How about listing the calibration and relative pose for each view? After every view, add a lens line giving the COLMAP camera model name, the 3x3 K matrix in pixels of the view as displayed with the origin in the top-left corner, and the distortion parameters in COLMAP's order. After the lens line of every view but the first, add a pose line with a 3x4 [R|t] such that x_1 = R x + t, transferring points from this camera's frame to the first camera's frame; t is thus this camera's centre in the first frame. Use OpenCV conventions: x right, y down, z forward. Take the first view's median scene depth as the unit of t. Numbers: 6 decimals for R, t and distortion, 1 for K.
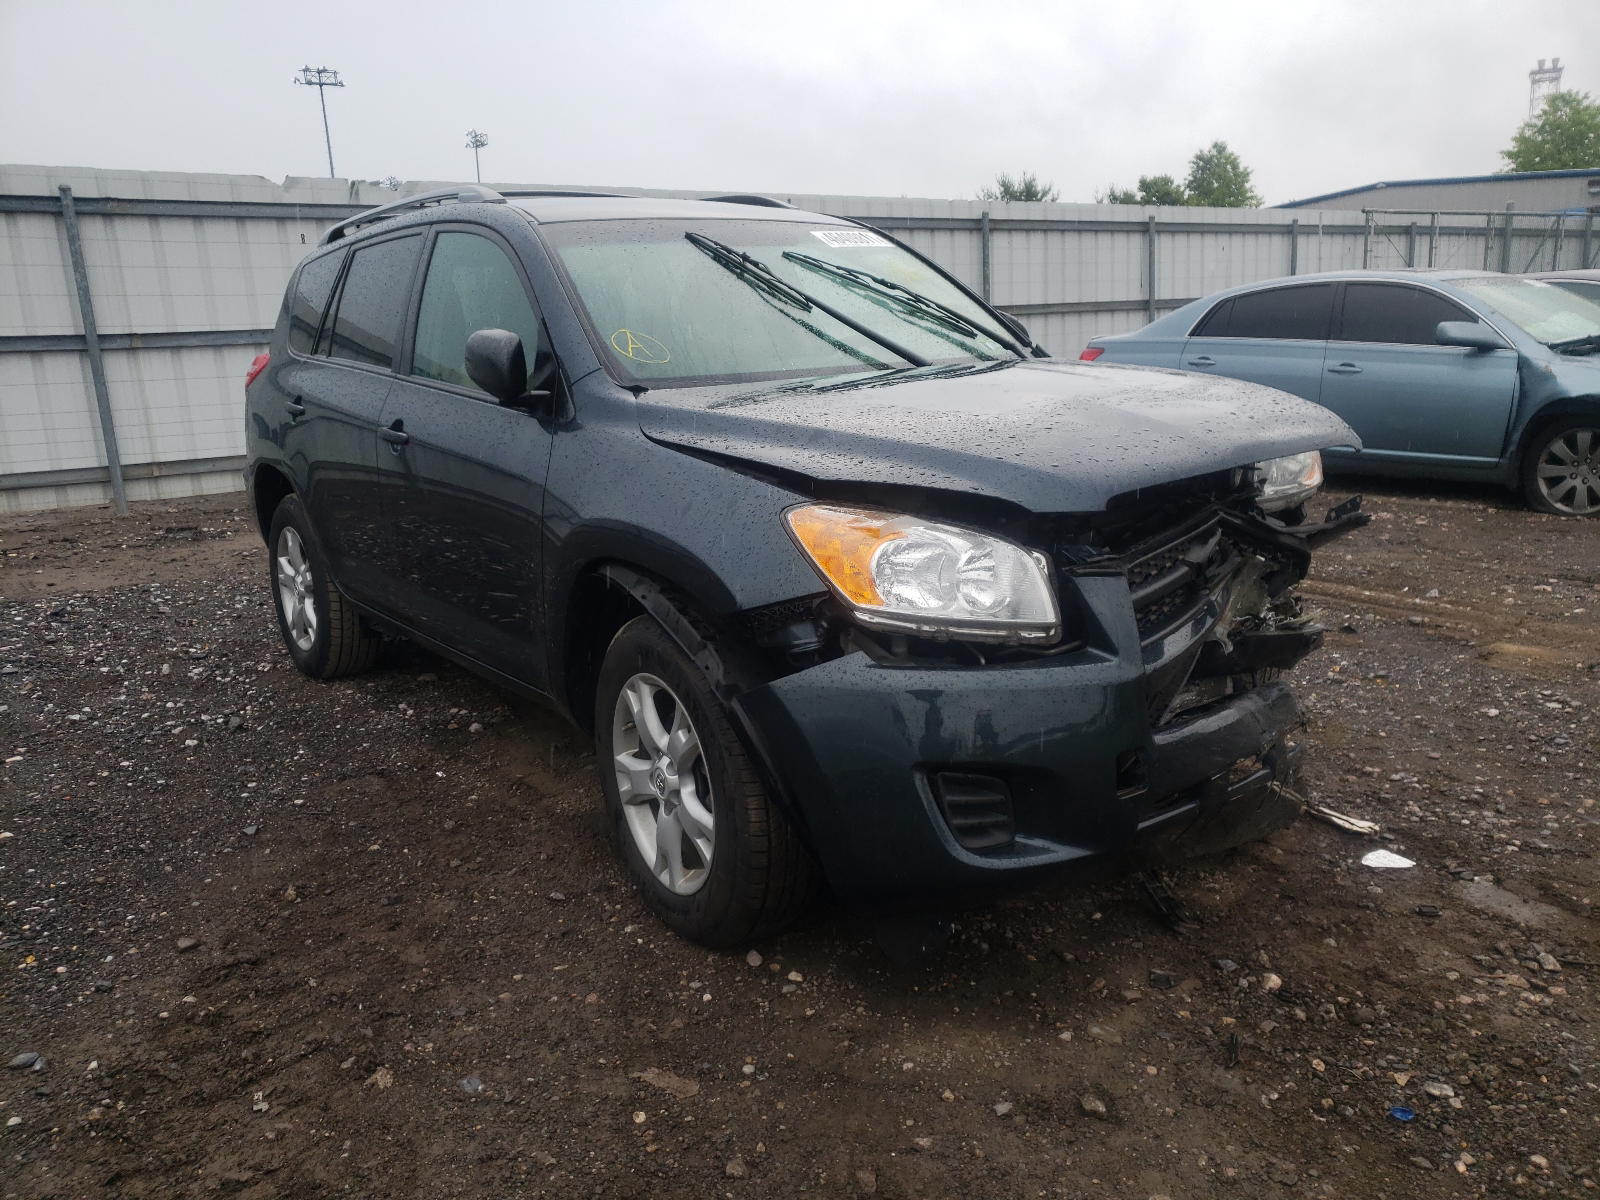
lens RADIAL K [[1324.4, 0, 800.0], [0, 1324.4, 600.0], [0, 0, 1]] dist [0.034512, 0.003590]
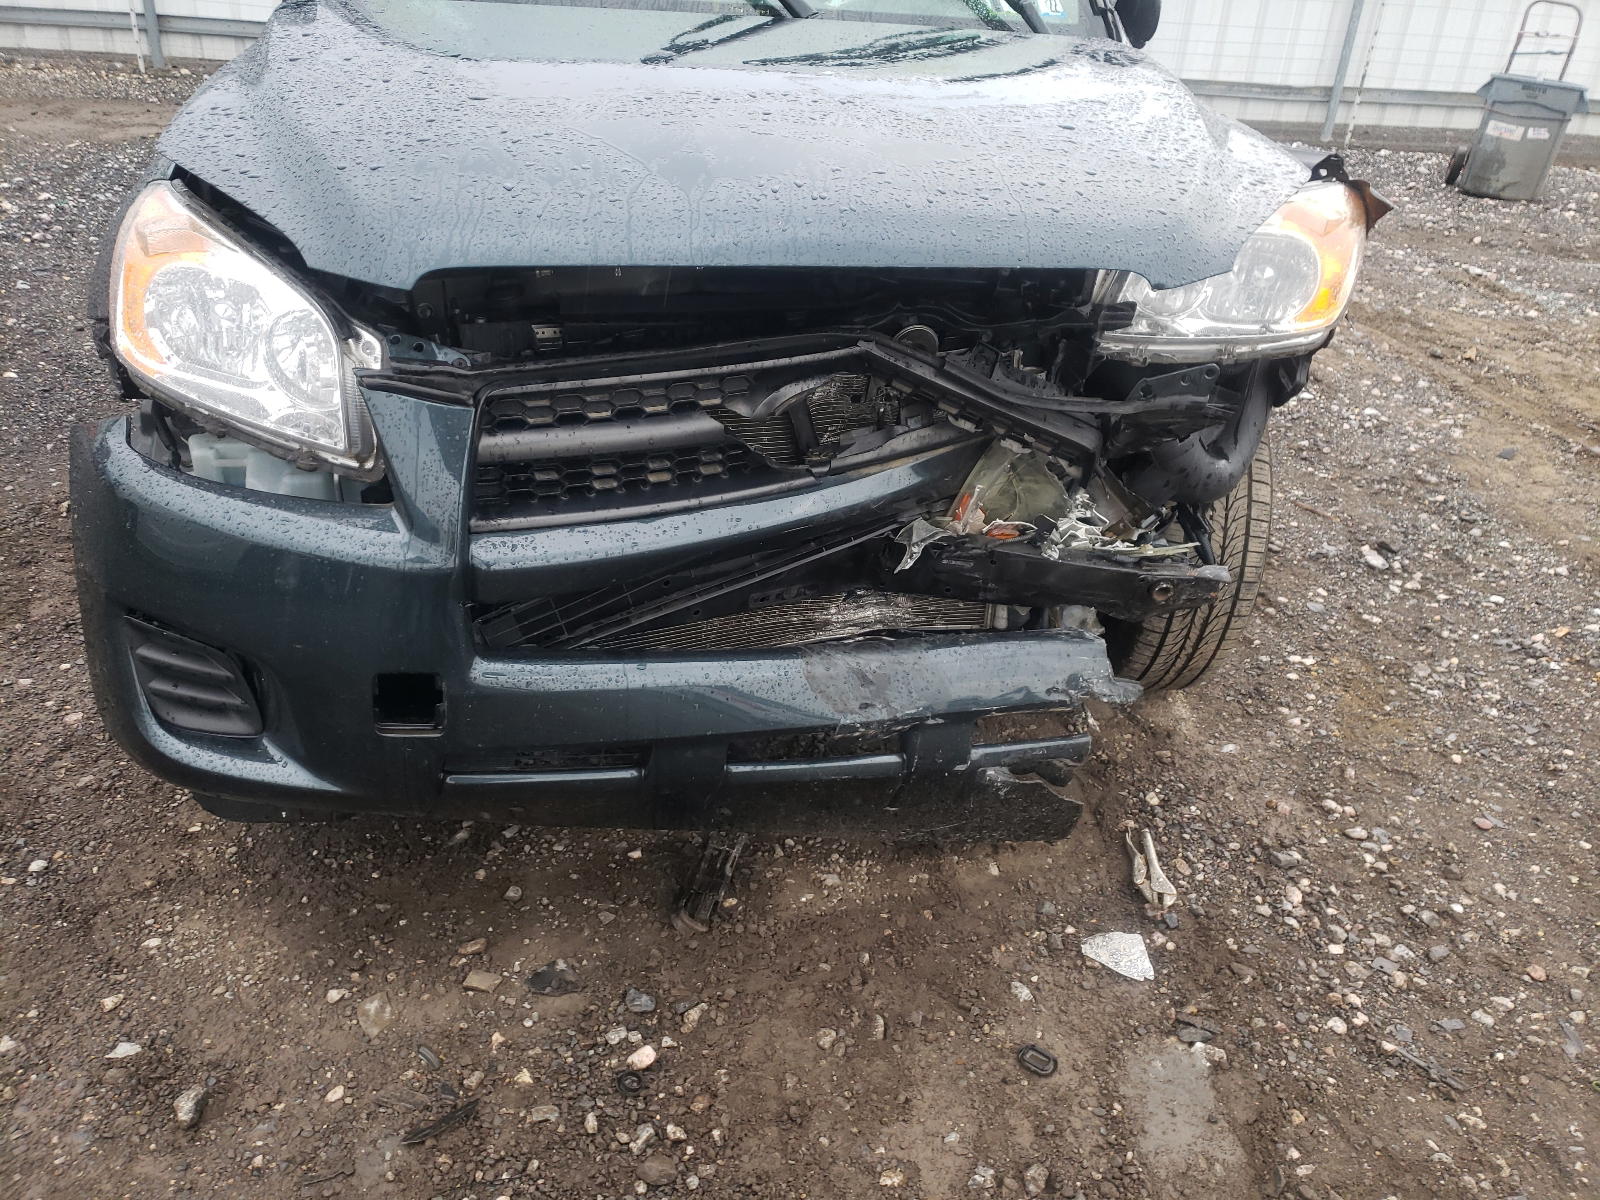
lens RADIAL K [[1324.4, 0, 800.0], [0, 1324.4, 600.0], [0, 0, 1]] dist [0.034512, 0.003590]
pose [[0.851902, 0.319983, -0.414577, 0.518970], [-0.200940, 0.930755, 0.305480, -0.122742], [0.483618, -0.176934, 0.857210, 0.417191]]
